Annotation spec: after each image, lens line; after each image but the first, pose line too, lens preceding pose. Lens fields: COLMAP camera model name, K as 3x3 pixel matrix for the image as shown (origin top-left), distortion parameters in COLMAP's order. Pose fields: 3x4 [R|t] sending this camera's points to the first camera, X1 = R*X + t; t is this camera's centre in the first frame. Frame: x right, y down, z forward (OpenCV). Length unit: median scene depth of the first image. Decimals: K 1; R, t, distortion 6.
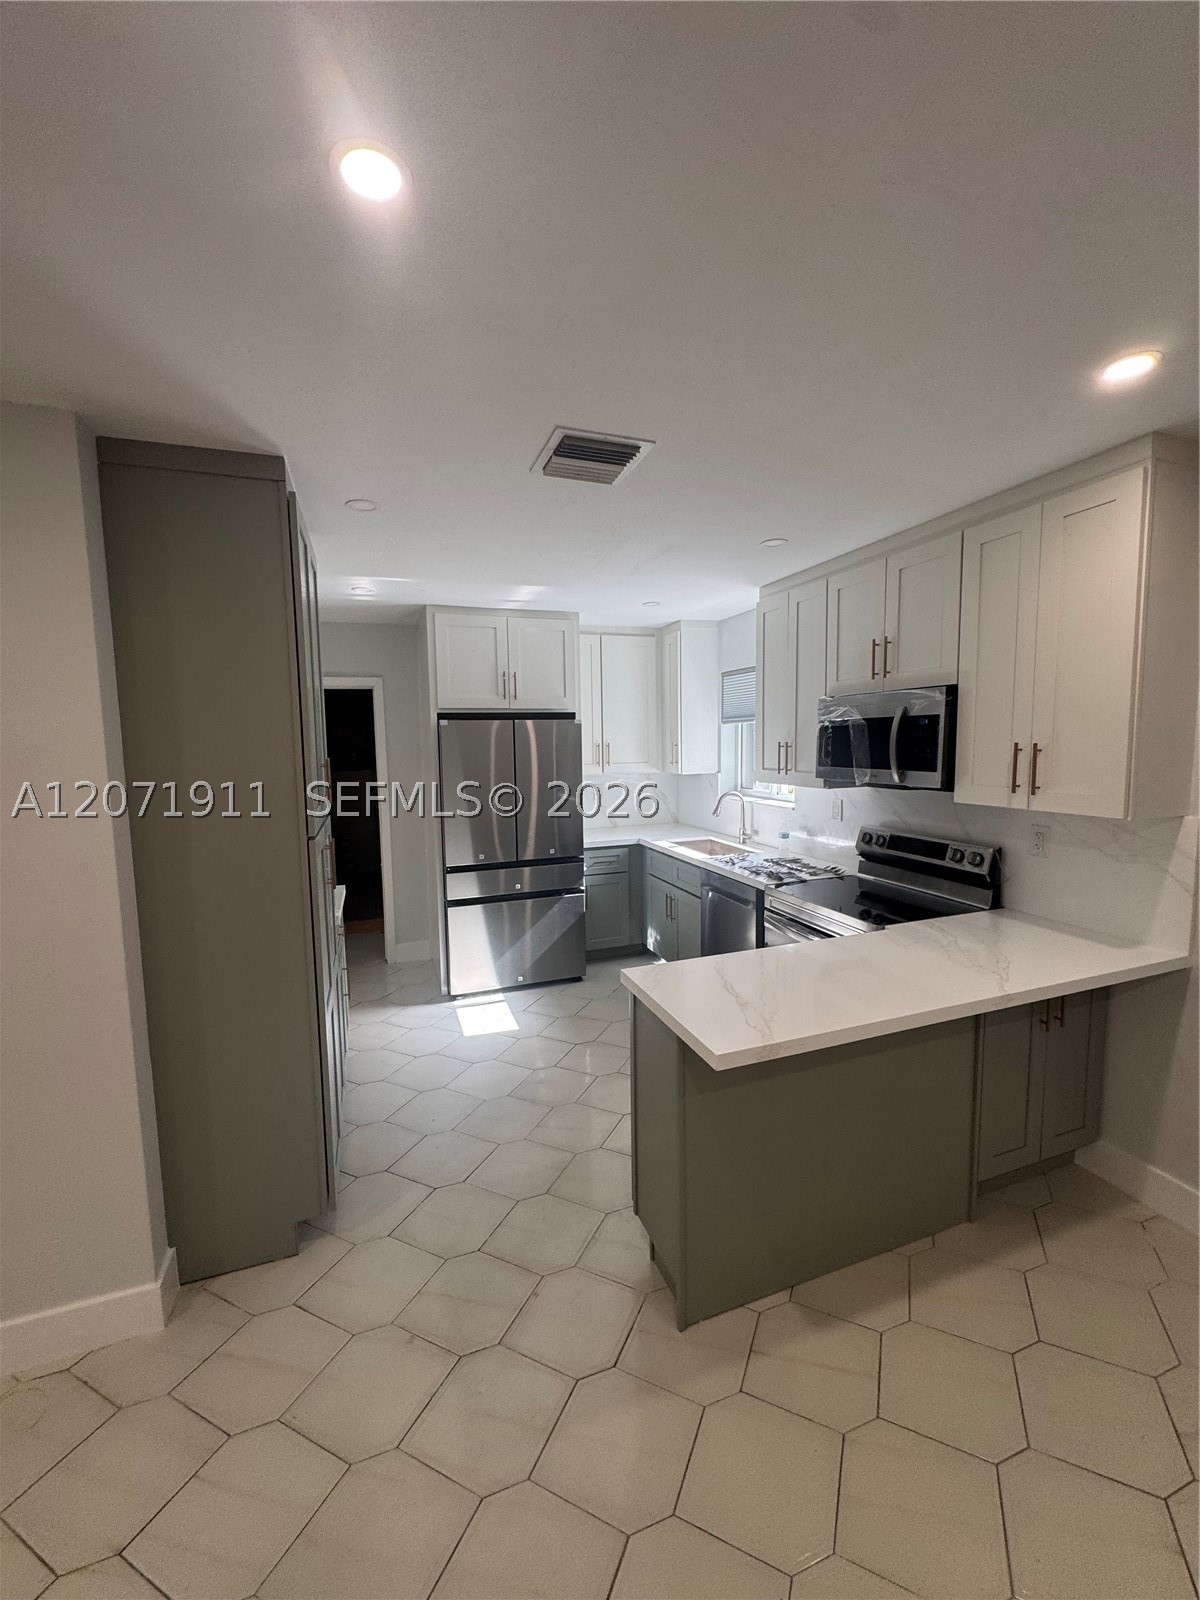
lens RADIAL K [[640.2, 0, 601.0], [0, 640.2, 797.2], [0, 0, 1]] dist [0.000324, 0.000139]
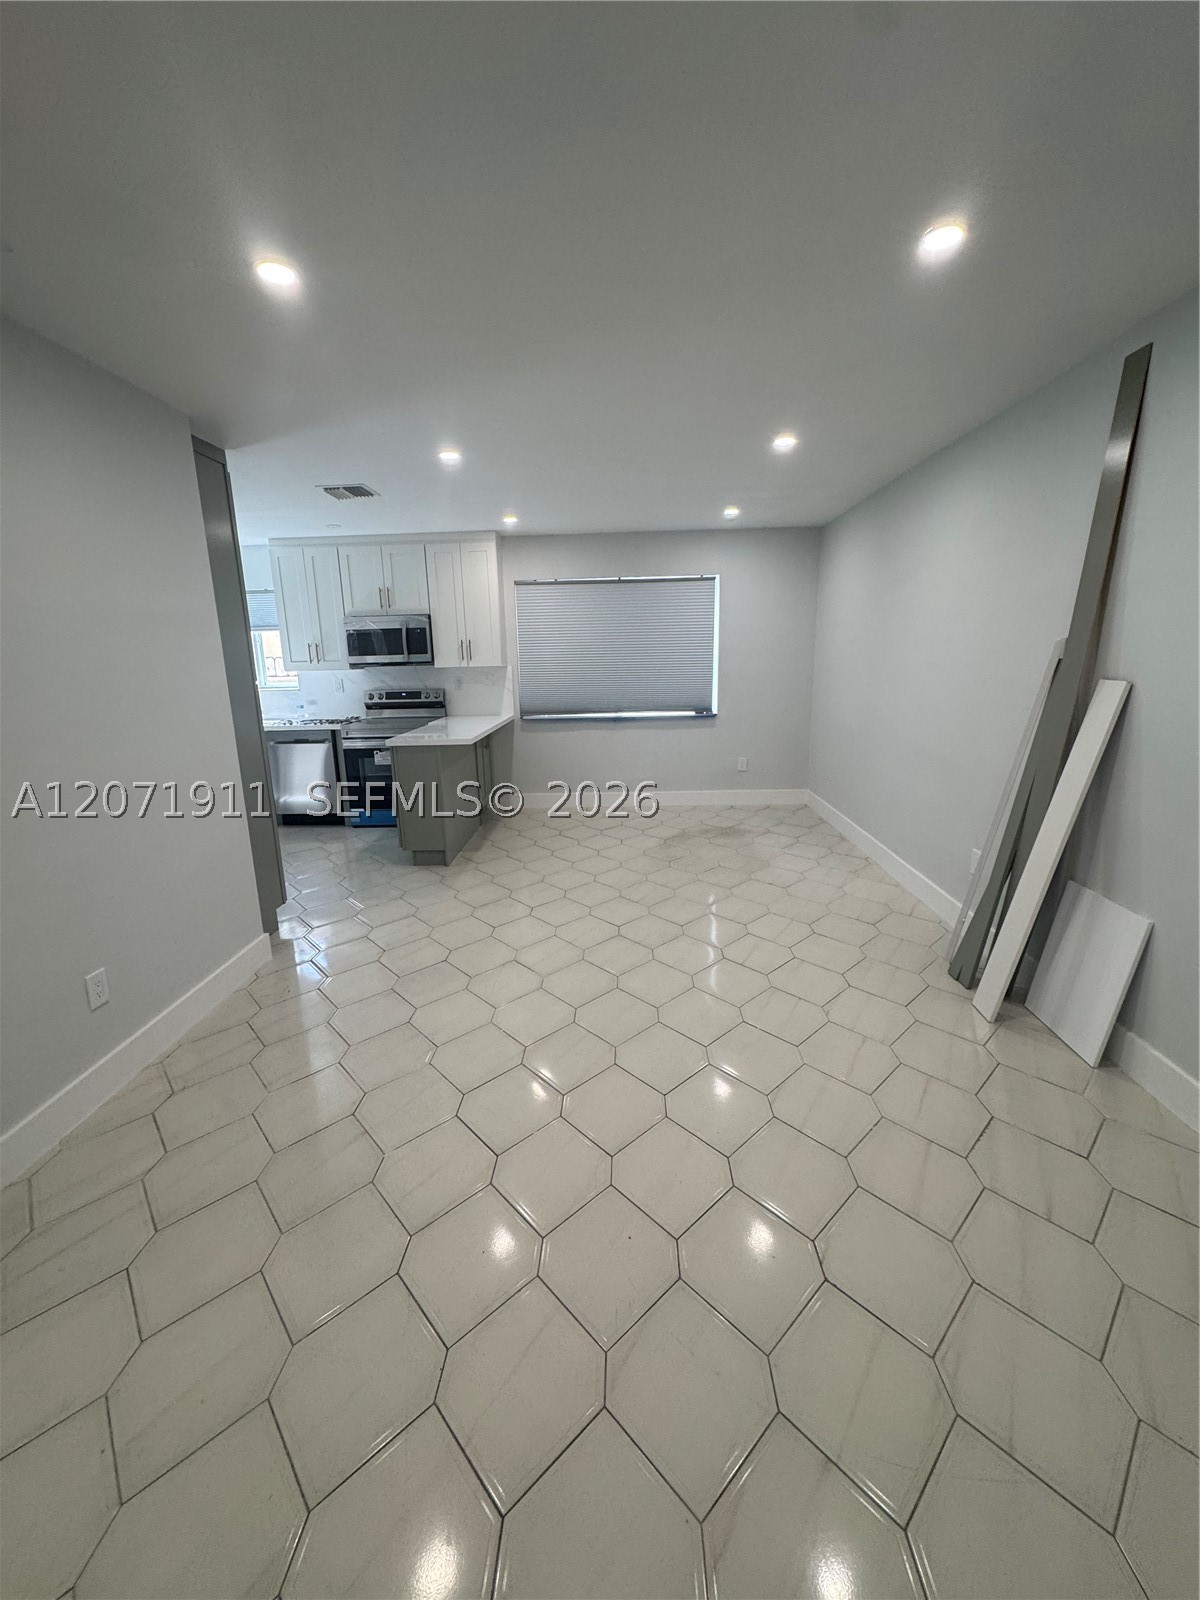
lens RADIAL K [[640.2, 0, 601.0], [0, 640.2, 797.2], [0, 0, 1]] dist [0.000324, 0.000139]
pose [[0.376701, -0.195803, 0.905405, -0.885597], [0.103419, 0.980184, 0.168946, 0.087761], [-0.920544, 0.029994, 0.389486, -0.265306]]
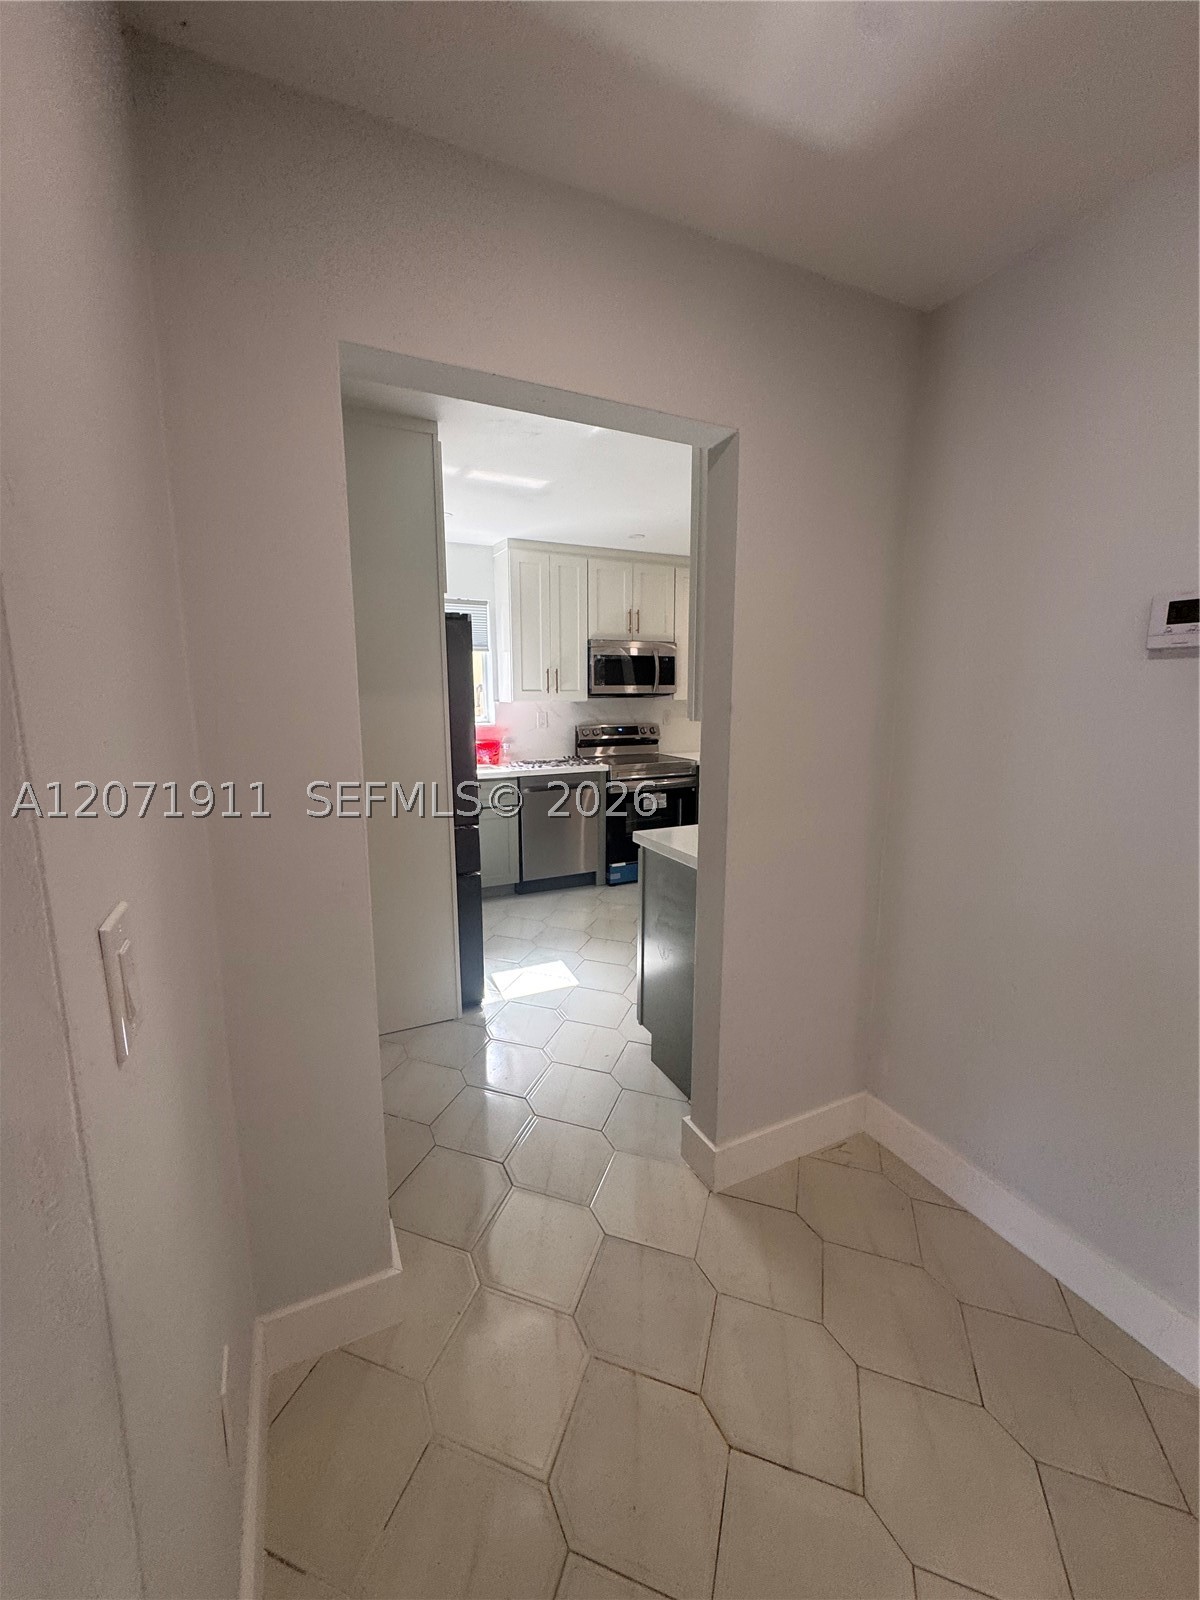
lens RADIAL K [[638.8, 0, 597.3], [0, 638.8, 805.8], [0, 0, 1]] dist [0.000307, 0.000057]
pose [[-0.100210, -0.156590, 0.982567, -0.976948], [0.101425, 0.980786, 0.166650, -0.016988], [-0.989783, 0.116357, -0.082402, 0.942706]]
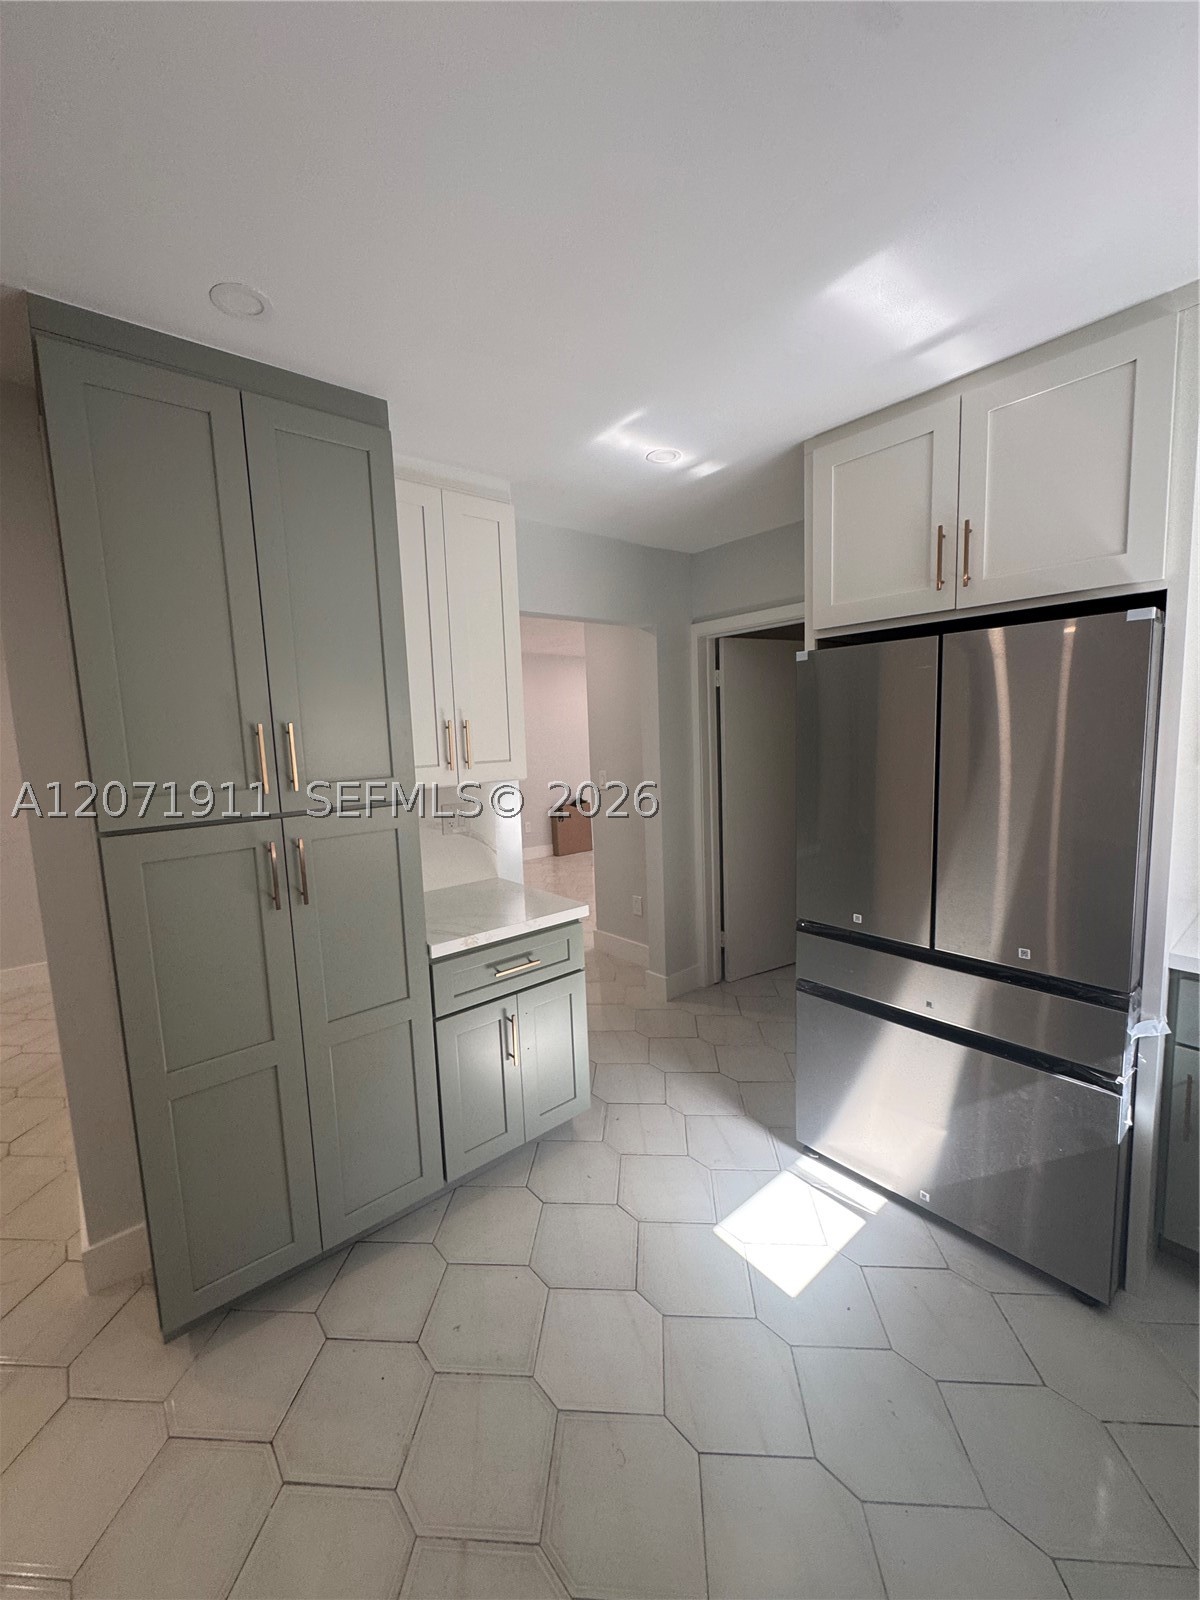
lens RADIAL K [[640.2, 0, 601.0], [0, 640.2, 797.2], [0, 0, 1]] dist [0.000324, 0.000139]
pose [[0.345373, 0.105923, -0.932469, 0.209576], [-0.058288, 0.994113, 0.091336, -0.037129], [0.936654, 0.022807, 0.349514, 0.651733]]
